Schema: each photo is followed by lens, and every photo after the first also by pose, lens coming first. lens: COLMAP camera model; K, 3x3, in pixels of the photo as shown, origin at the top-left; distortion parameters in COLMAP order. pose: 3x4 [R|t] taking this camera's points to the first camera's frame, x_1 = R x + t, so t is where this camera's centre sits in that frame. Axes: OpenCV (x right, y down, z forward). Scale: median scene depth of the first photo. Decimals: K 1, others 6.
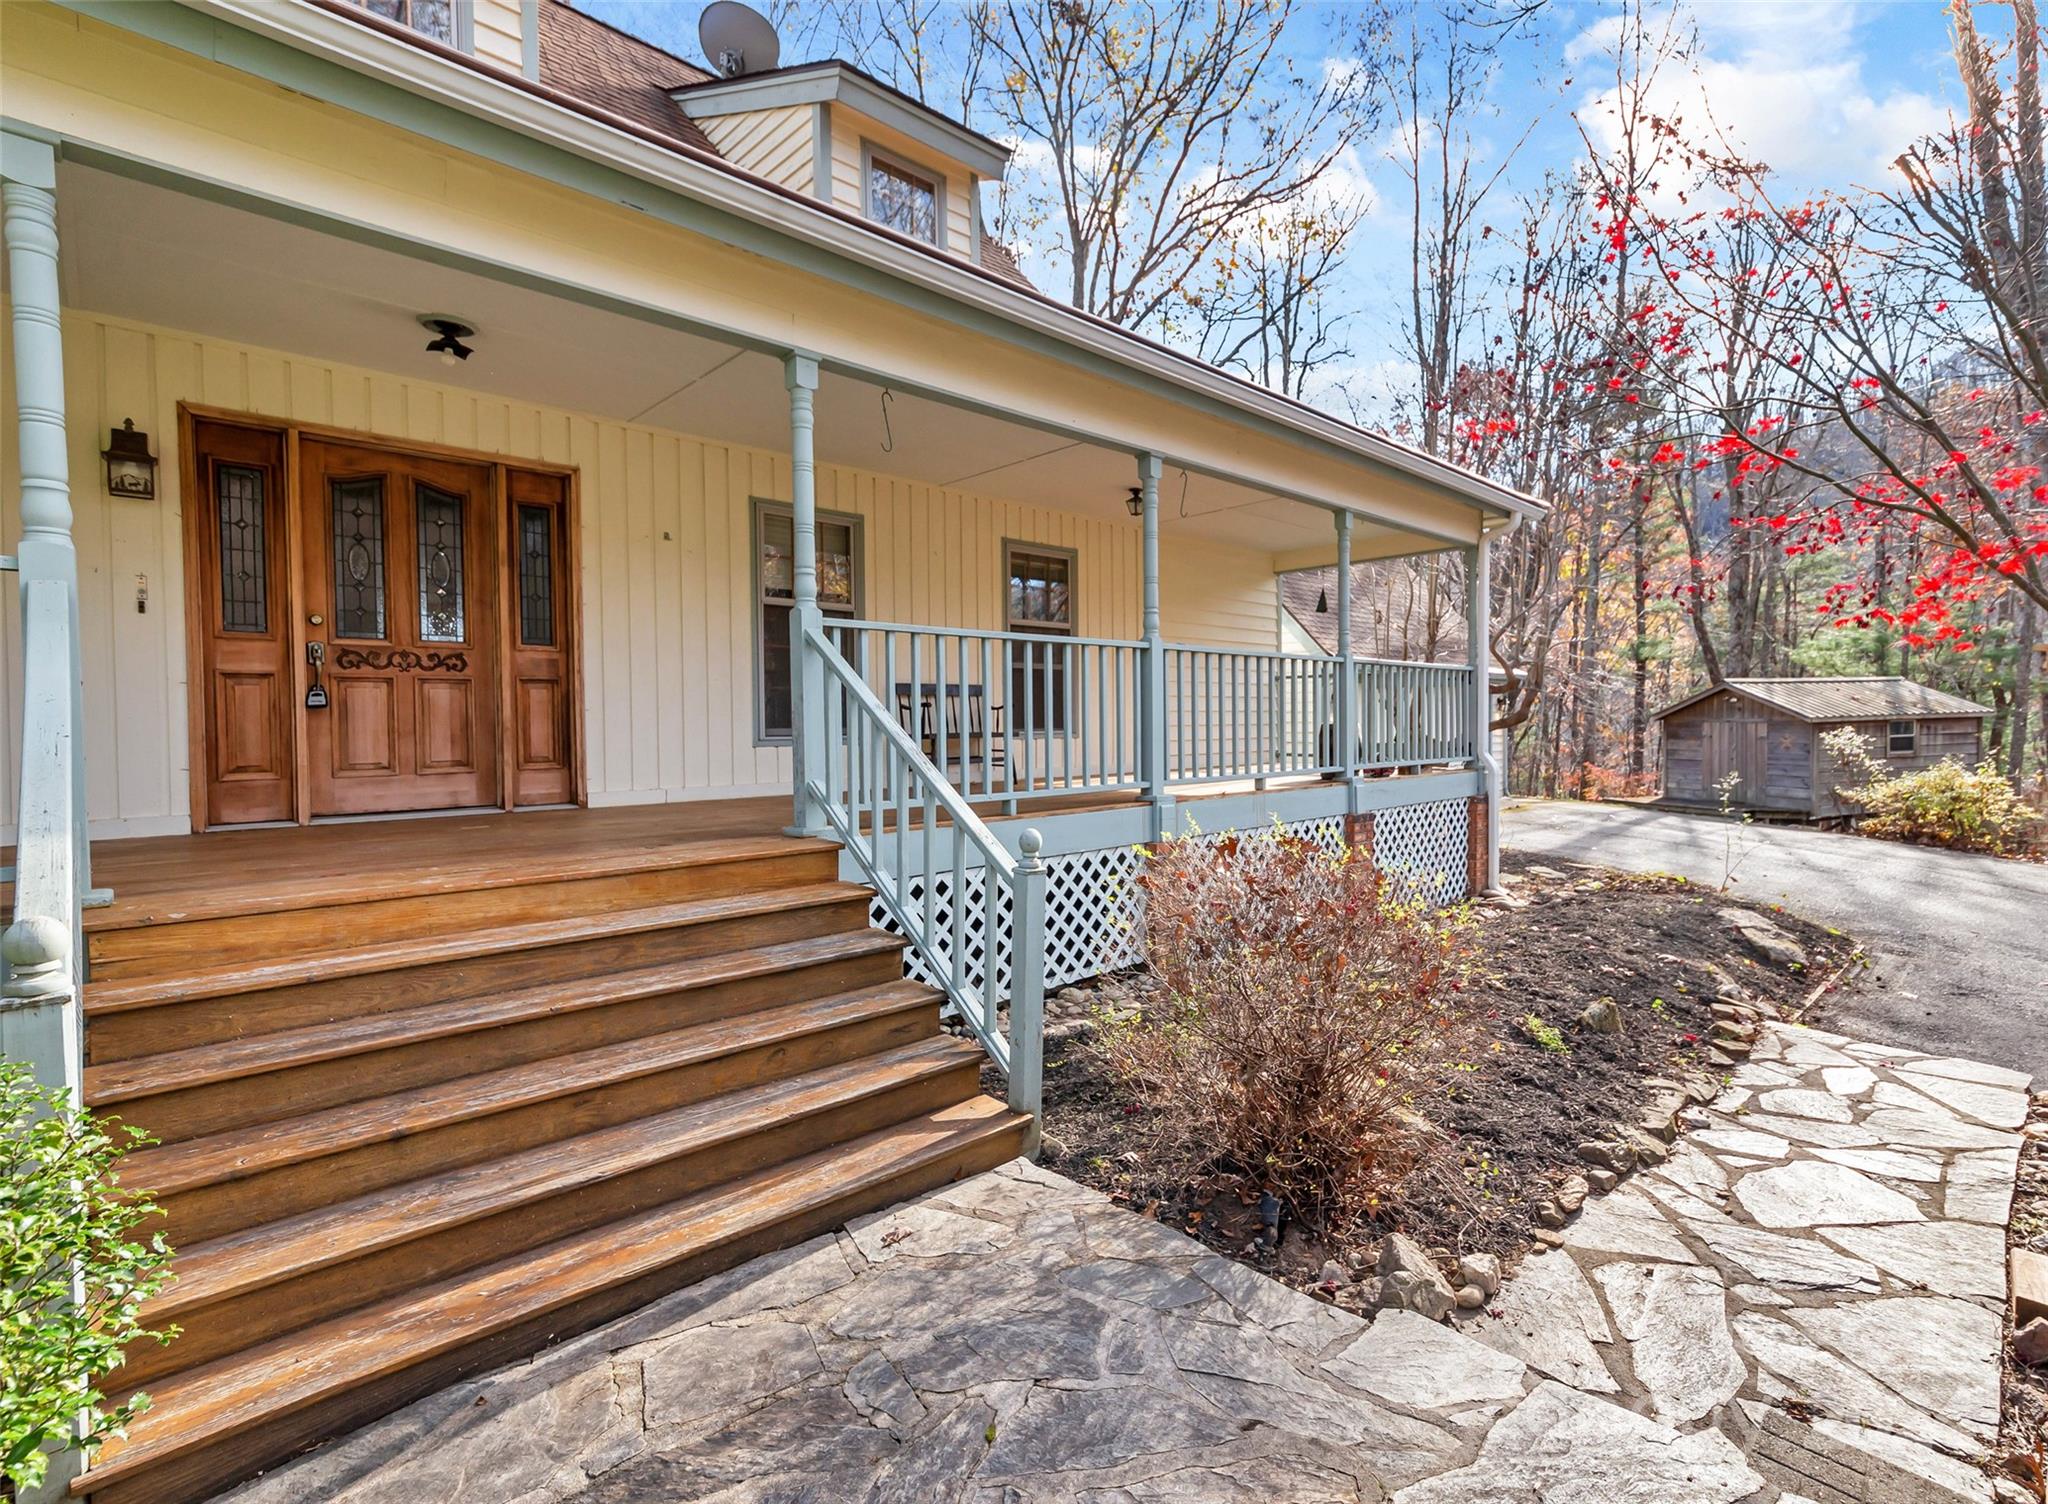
lens RADIAL K [[986.8, 0, 1110.3], [0, 986.8, 750.0], [0, 0, 1]] dist [0.003284, 0.000455]
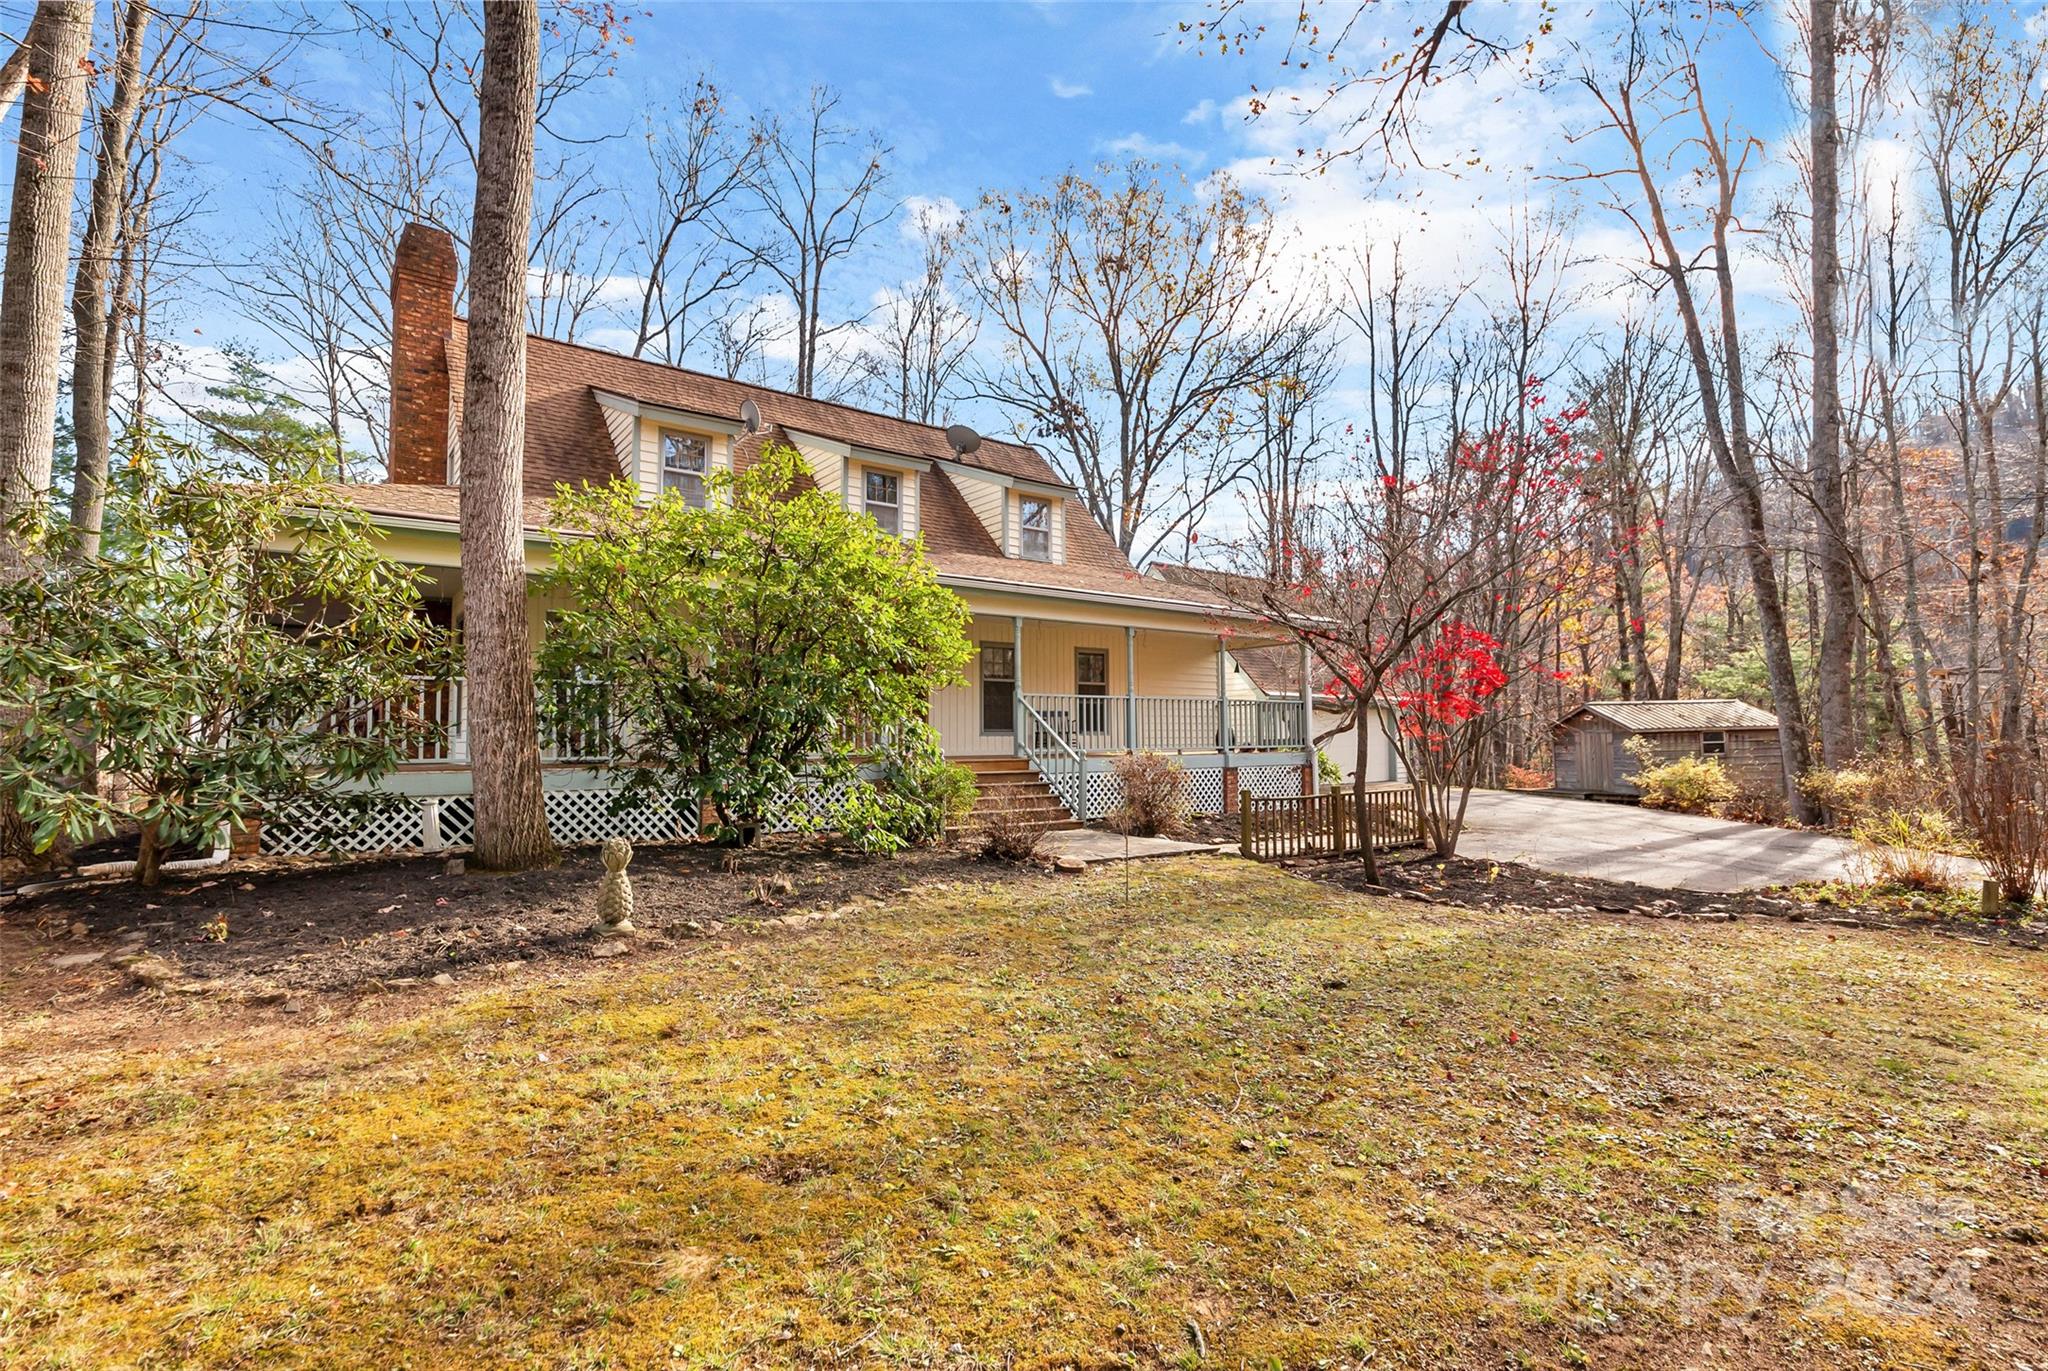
lens RADIAL K [[960.9, 0, 1024.0], [0, 960.9, 685.5], [0, 0, 1]] dist [0.002197, -0.000099]
pose [[0.988012, -0.006119, -0.154257, 0.053084], [-0.006770, 0.996535, -0.082895, 0.027063], [0.154230, 0.082946, 0.984547, -0.541585]]
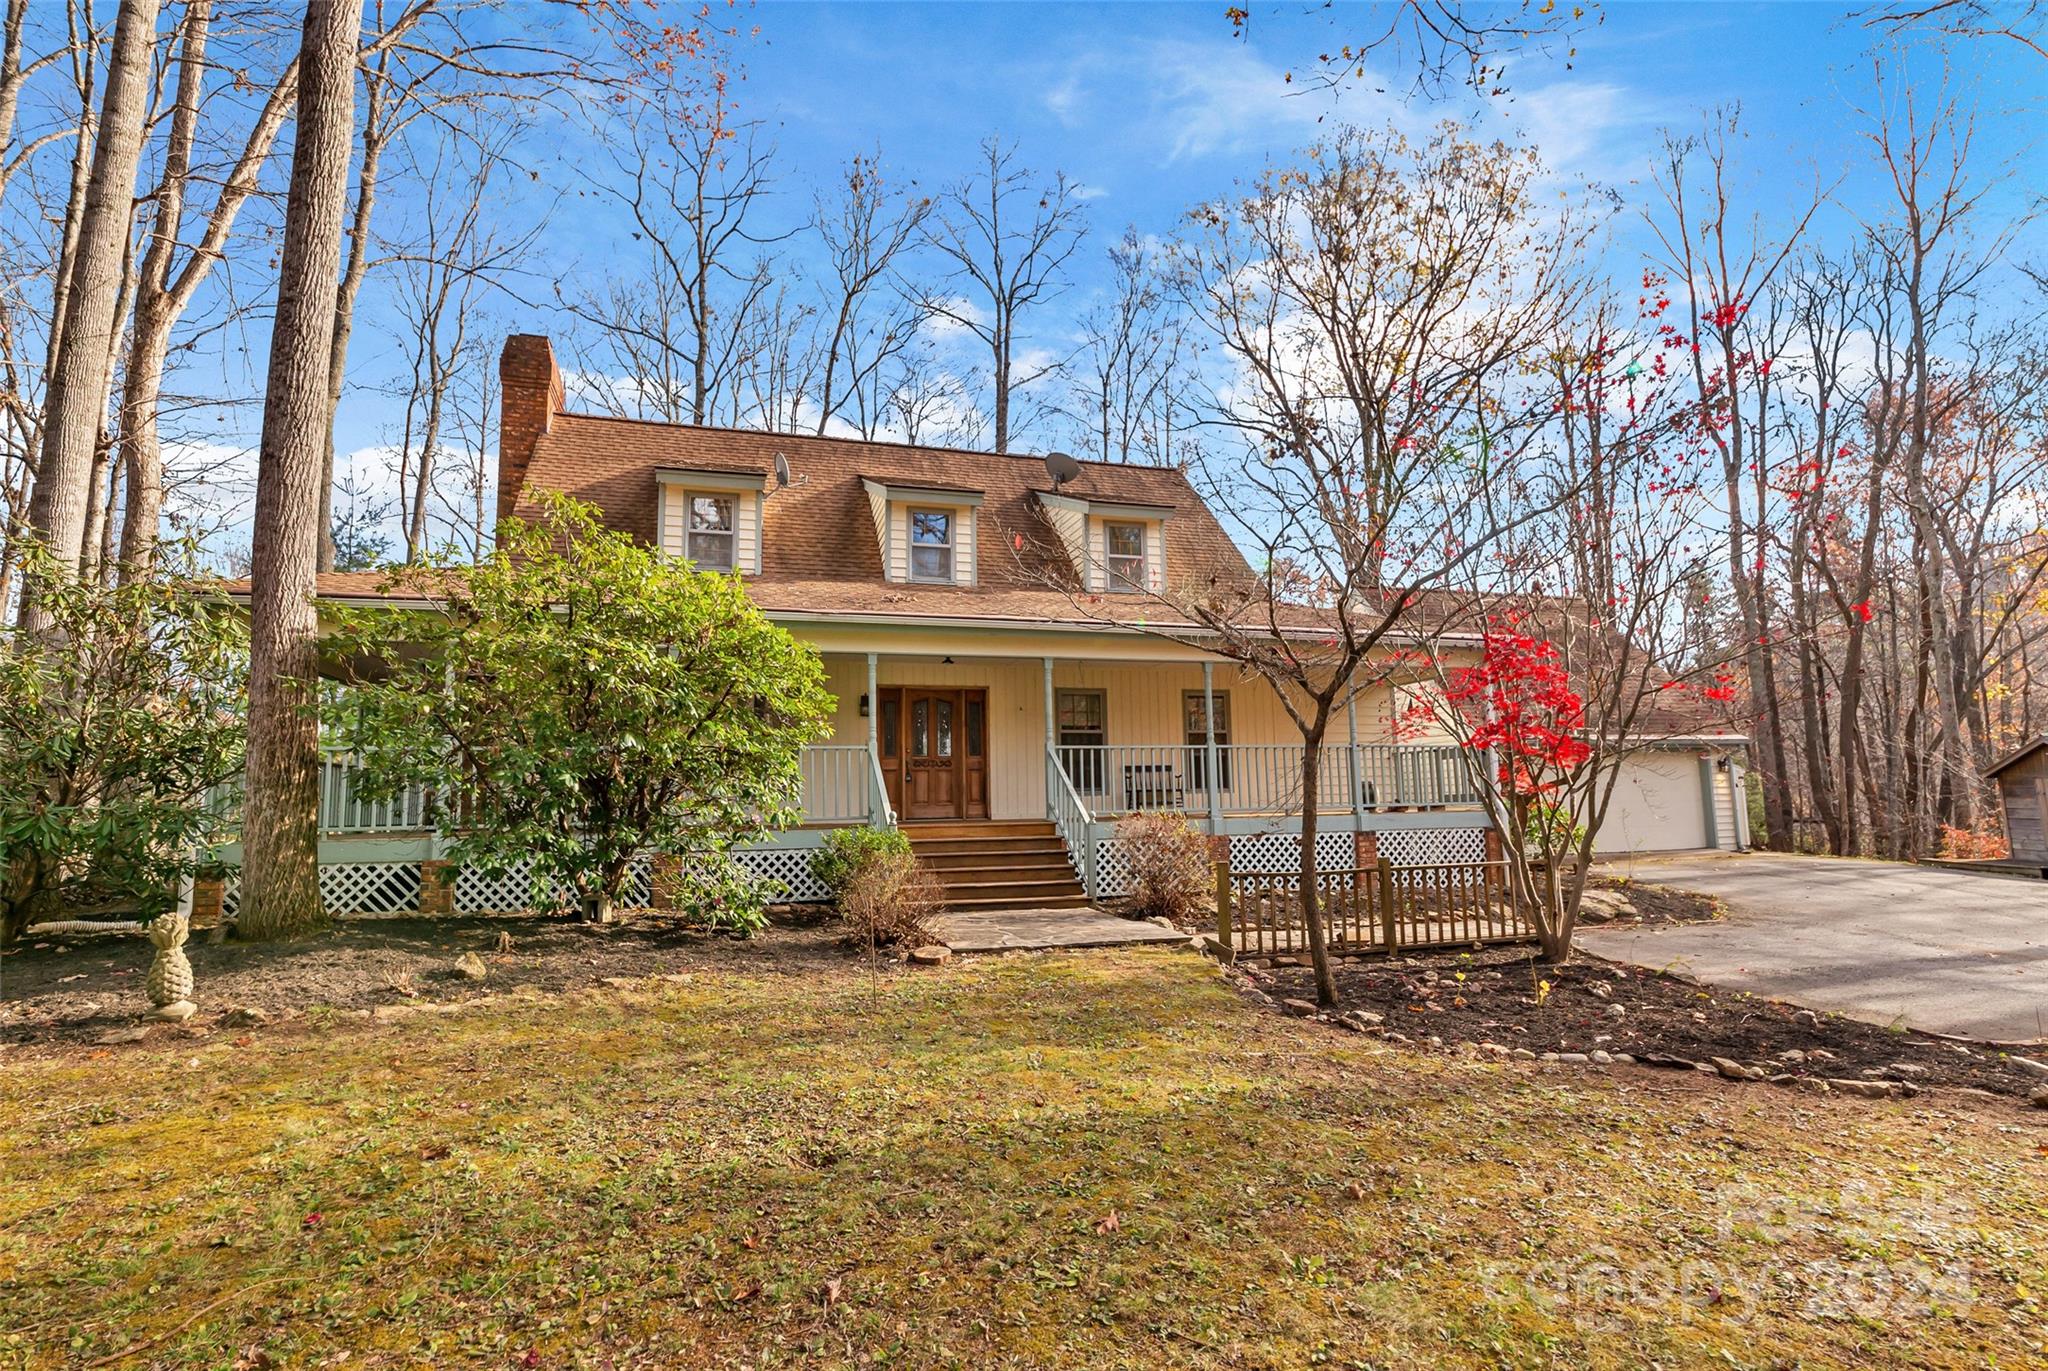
lens RADIAL K [[1003.4, 0, 1024.0], [0, 1003.4, 685.5], [0, 0, 1]] dist [0.001978, 0.000671]
pose [[0.874813, -0.064225, -0.480185, 0.257244], [-0.003109, 0.990409, -0.138130, 0.023870], [0.484451, 0.122331, 0.866223, -0.394102]]
